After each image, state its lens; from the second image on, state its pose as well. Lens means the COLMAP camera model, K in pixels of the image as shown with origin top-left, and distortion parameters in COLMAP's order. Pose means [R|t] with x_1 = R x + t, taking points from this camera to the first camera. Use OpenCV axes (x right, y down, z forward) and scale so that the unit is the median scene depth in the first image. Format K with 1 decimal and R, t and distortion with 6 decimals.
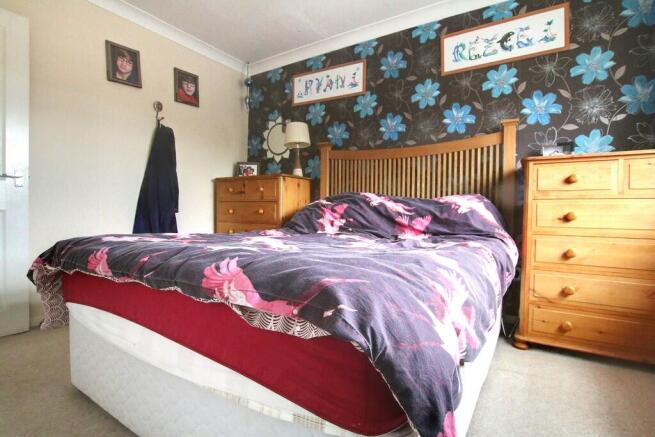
lens RADIAL K [[328.2, 0, 298.2], [0, 328.2, 217.2], [0, 0, 1]] dist [-0.032869, 0.000678]
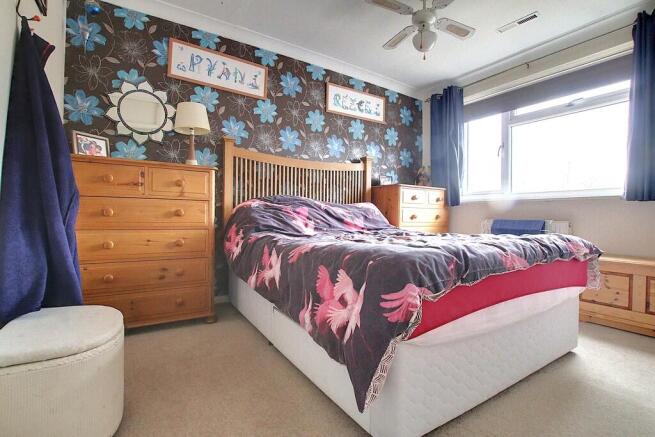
lens RADIAL K [[328.2, 0, 298.2], [0, 328.2, 217.2], [0, 0, 1]] dist [-0.032869, 0.000678]
pose [[0.386302, -0.015808, 0.922237, -0.704563], [0.006119, 0.999875, 0.014575, -0.017253], [-0.922352, 0.000013, 0.386351, 0.484351]]
